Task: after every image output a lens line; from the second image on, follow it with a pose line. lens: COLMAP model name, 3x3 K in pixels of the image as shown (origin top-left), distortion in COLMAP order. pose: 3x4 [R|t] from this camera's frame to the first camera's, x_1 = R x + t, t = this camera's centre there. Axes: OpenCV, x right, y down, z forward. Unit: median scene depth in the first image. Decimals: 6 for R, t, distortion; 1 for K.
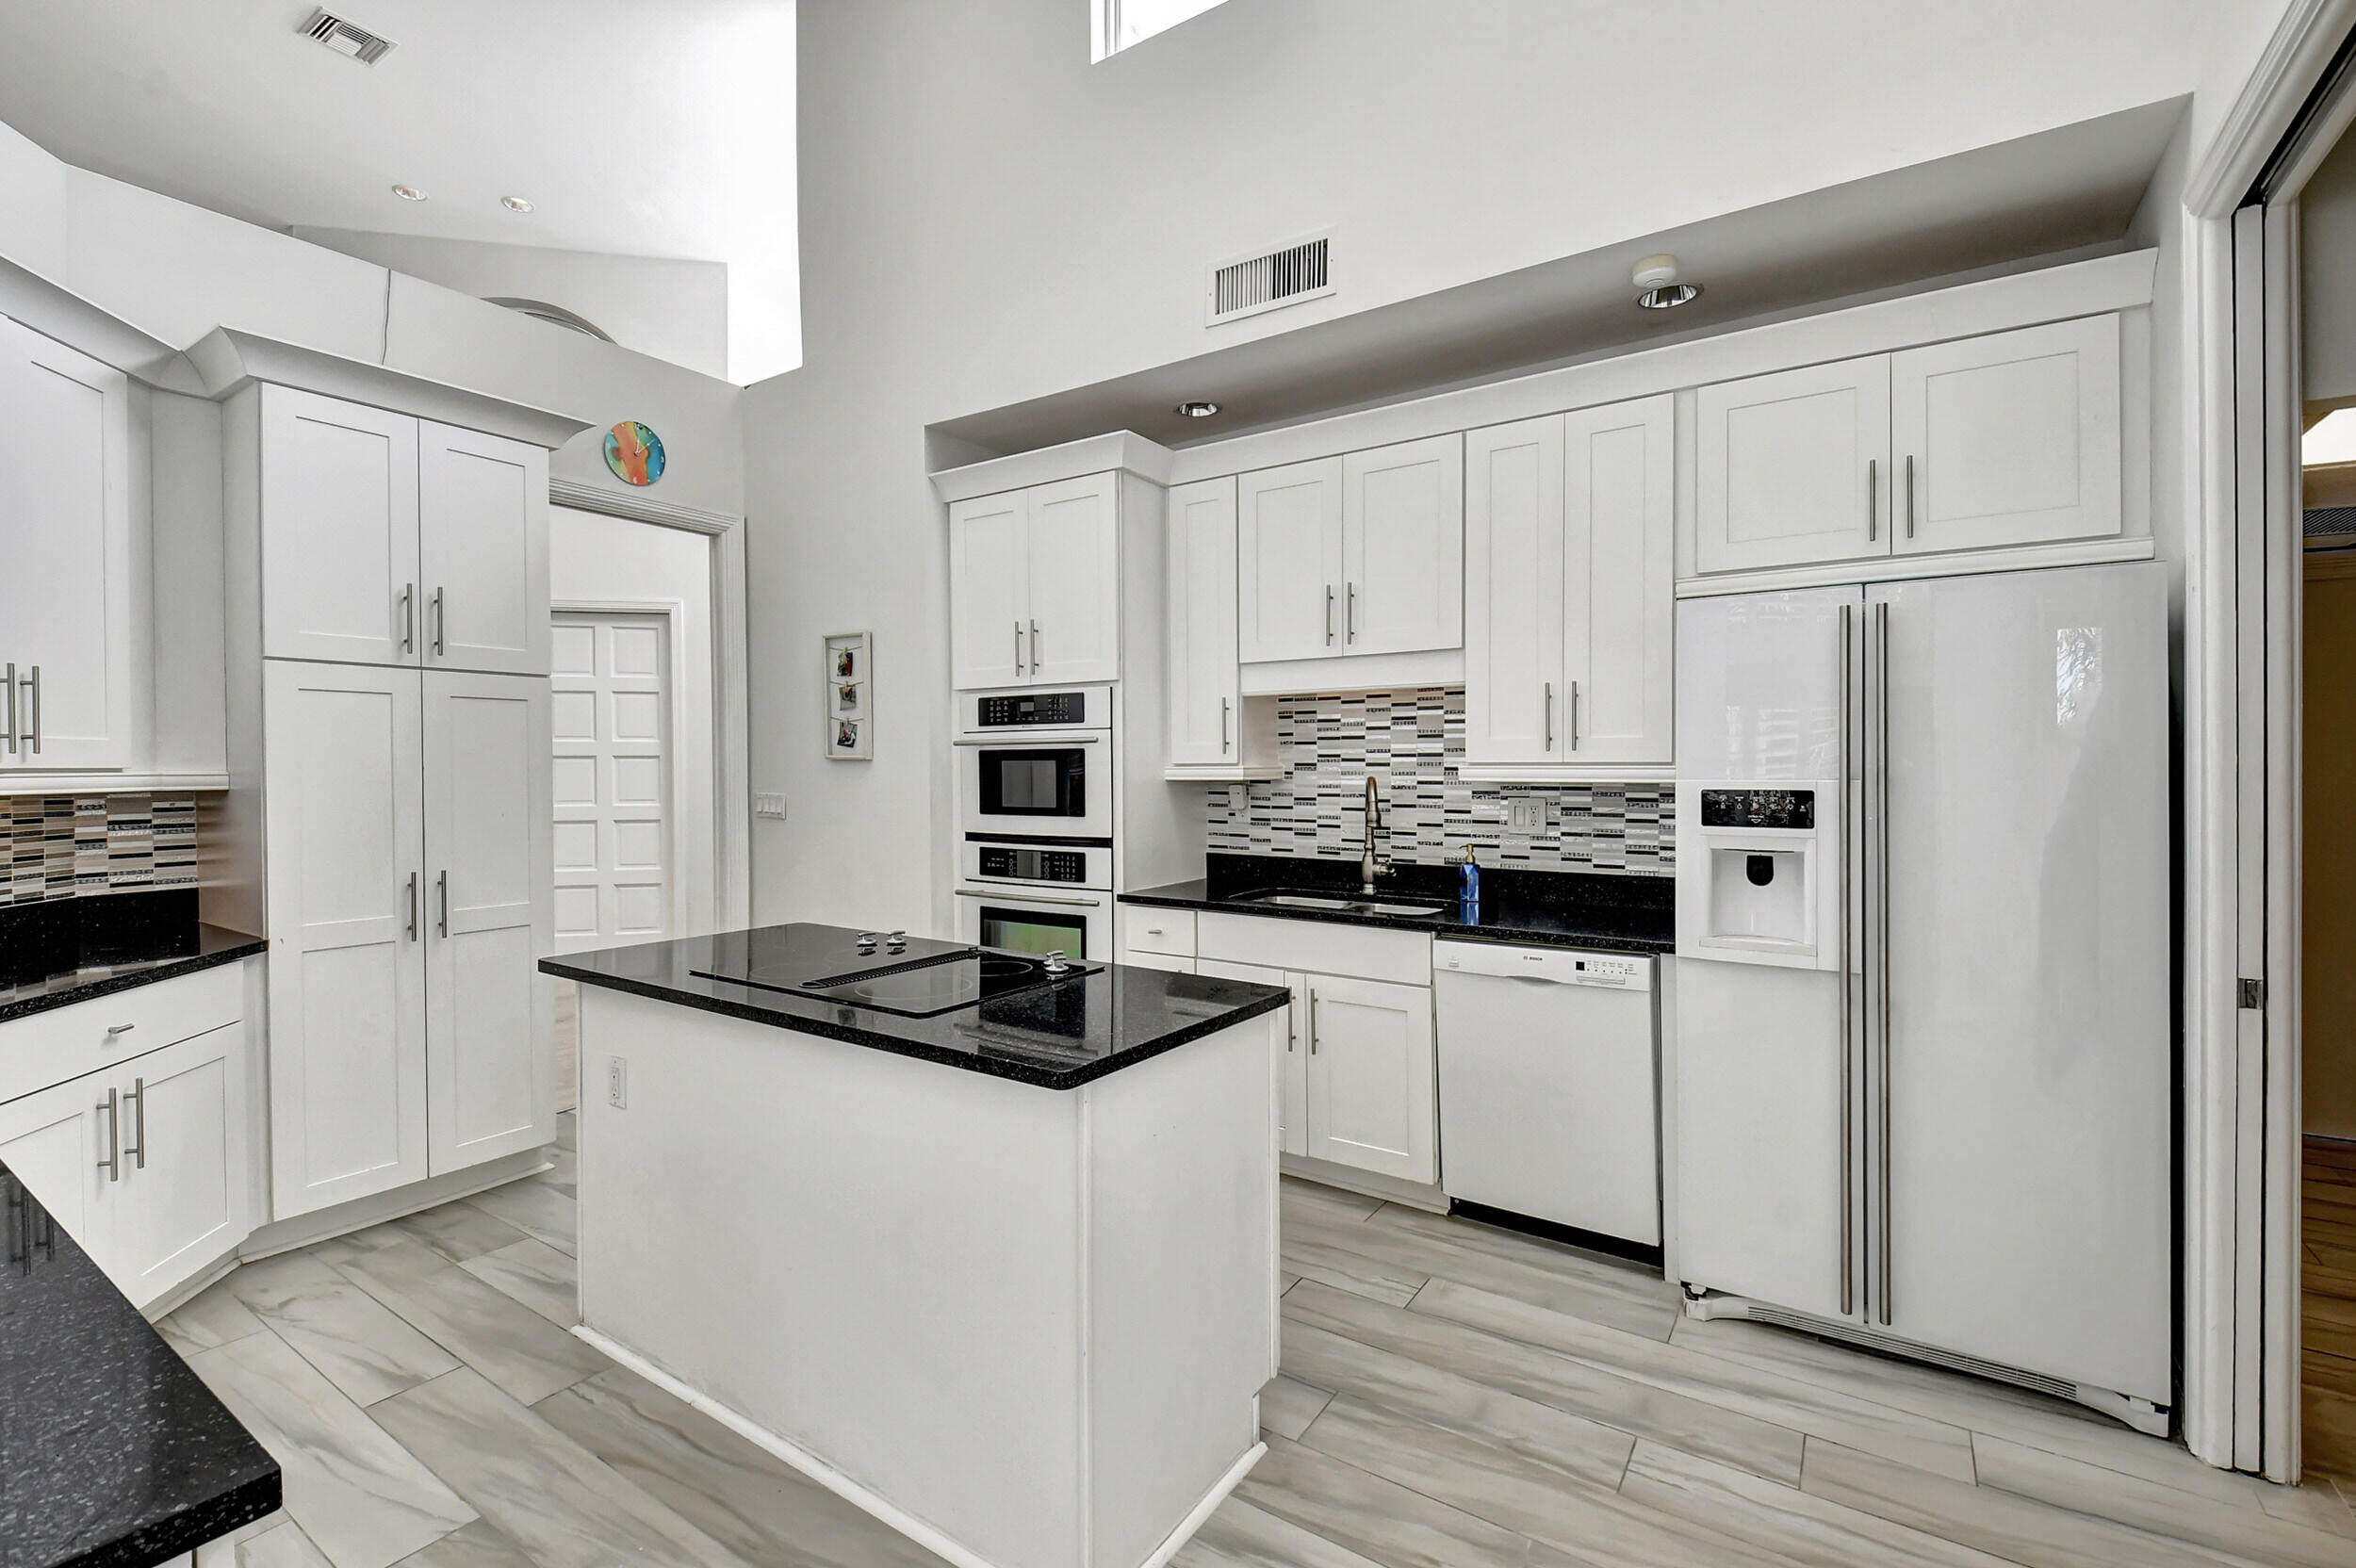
lens RADIAL K [[1029.6, 0, 1183.8], [0, 1029.6, 751.6], [0, 0, 1]] dist [0.053528, -0.030417]
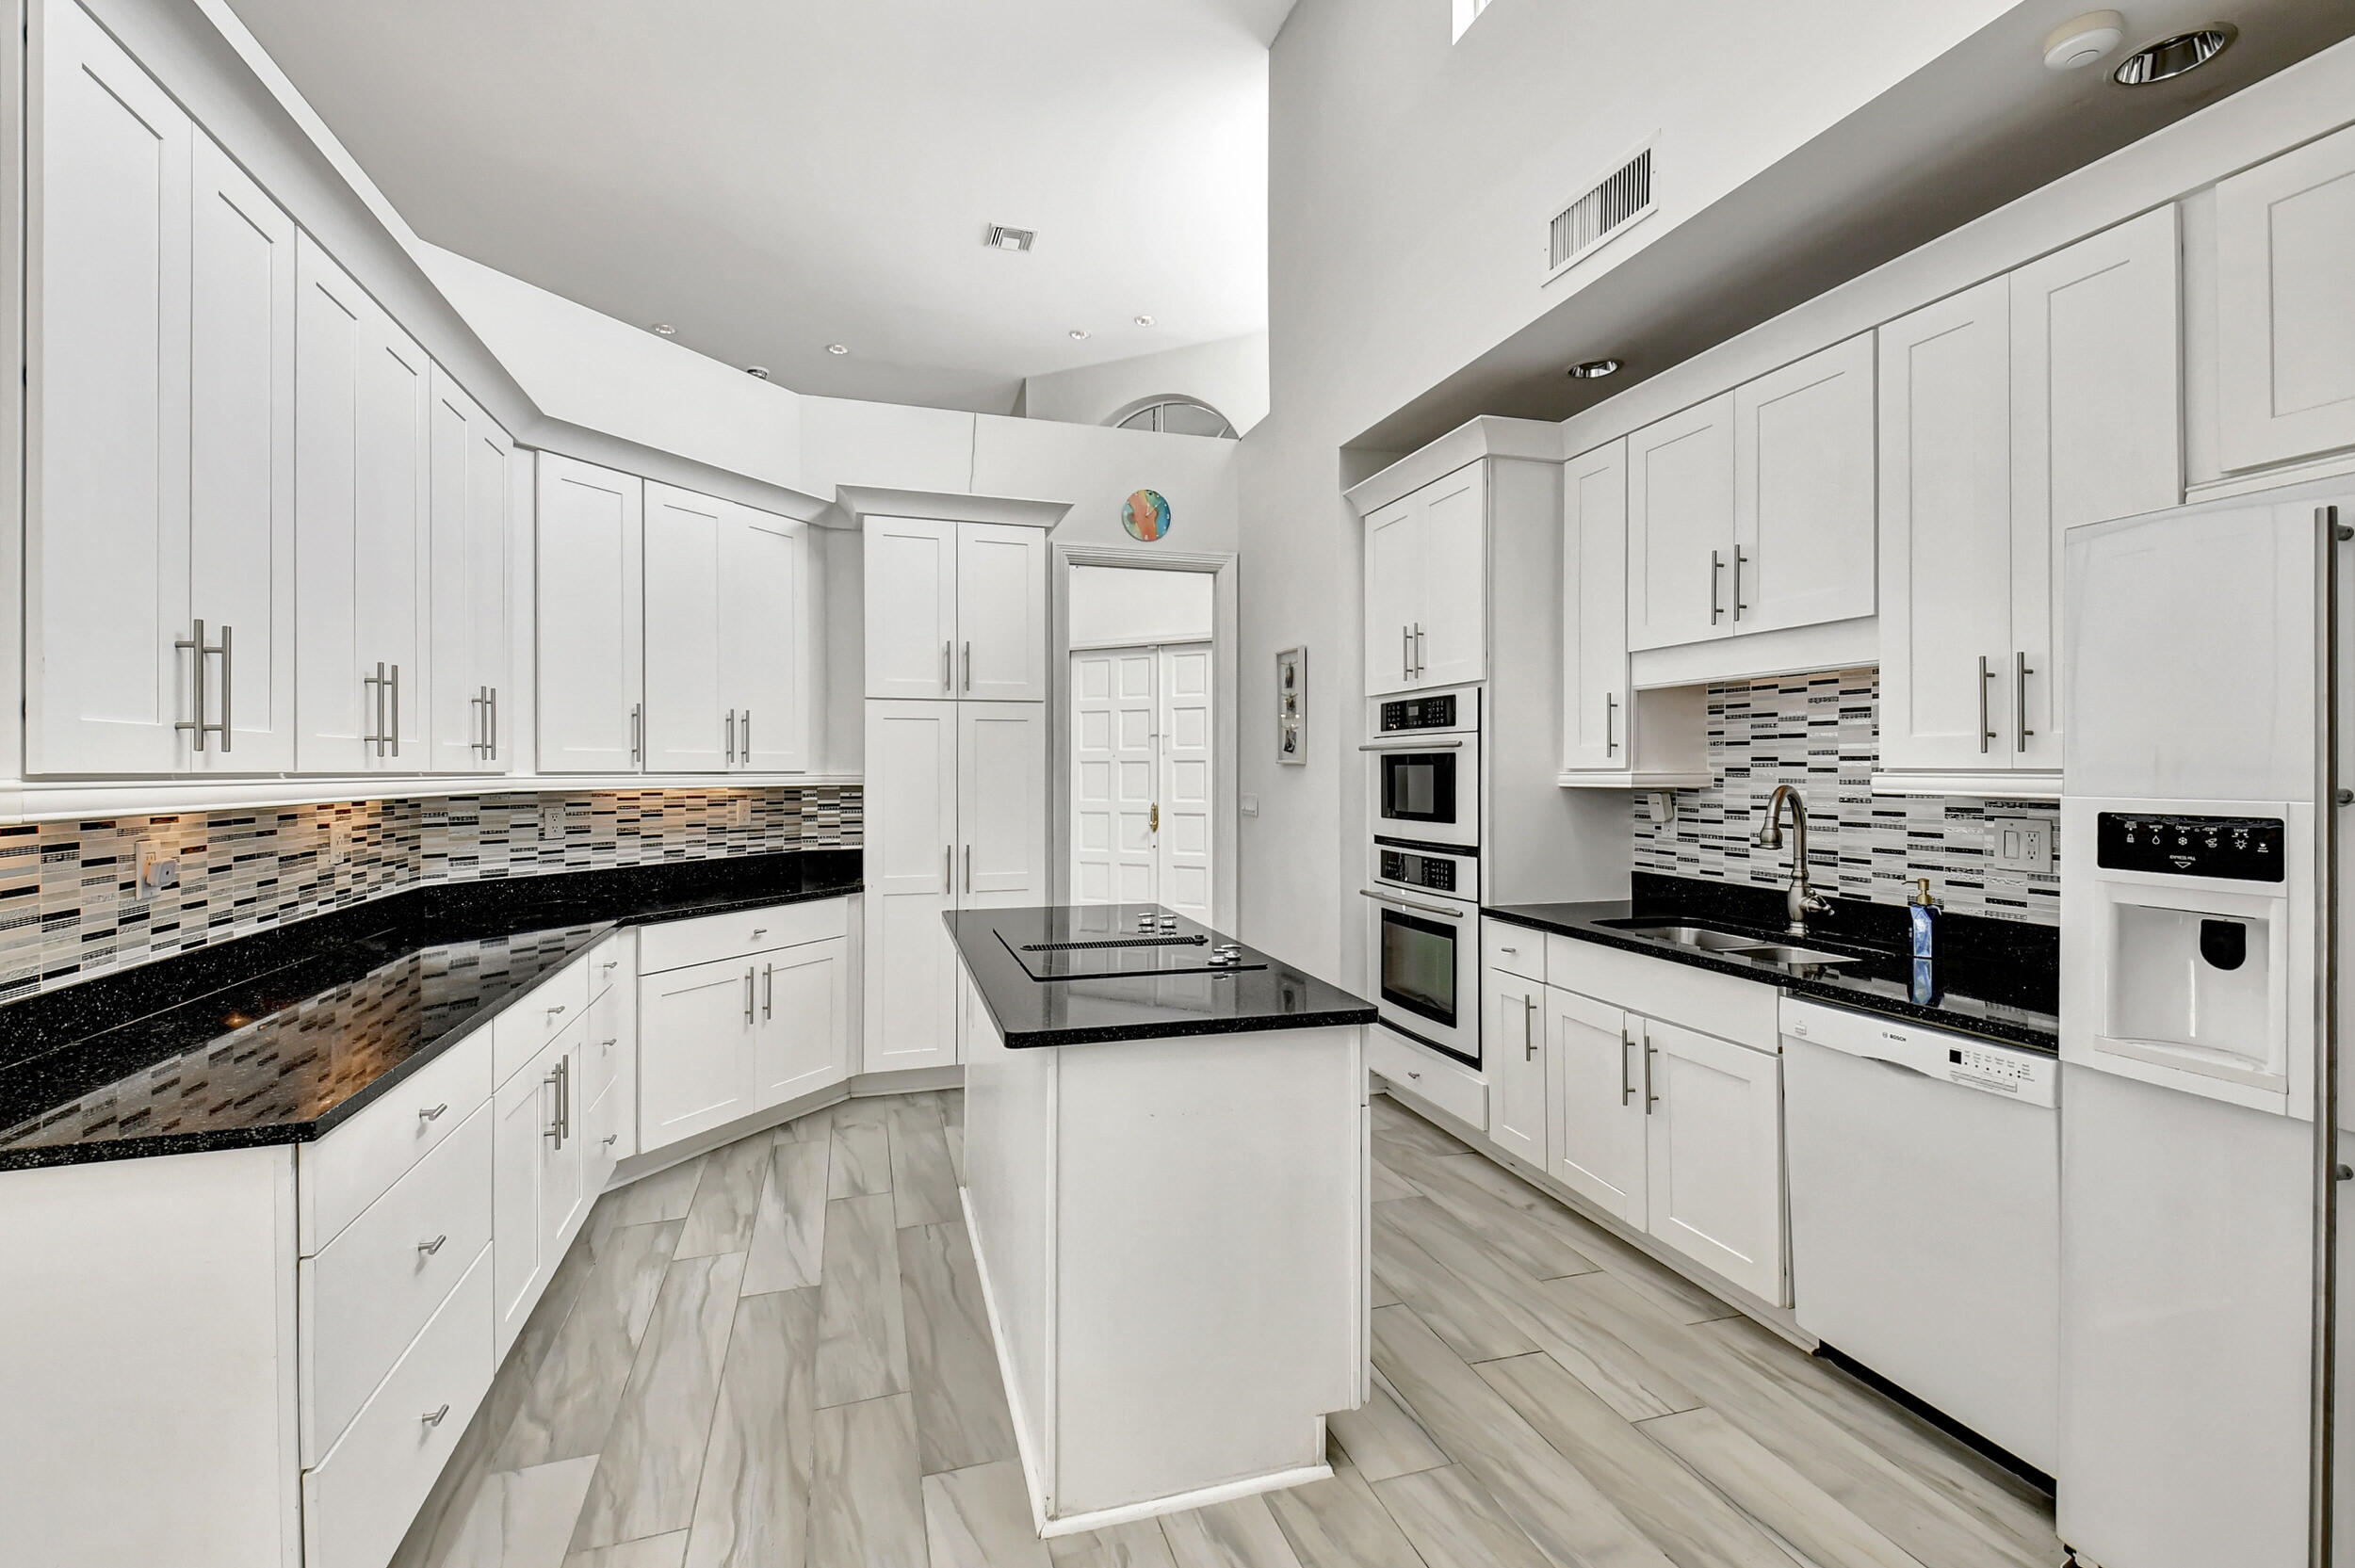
lens RADIAL K [[1043.2, 0, 1185.6], [0, 1043.2, 753.2], [0, 0, 1]] dist [0.050021, -0.020304]
pose [[0.786708, -0.007418, -0.617281, 0.311457], [0.008164, 0.999965, -0.001611, -0.003065], [0.617271, -0.003772, 0.786741, 0.074811]]
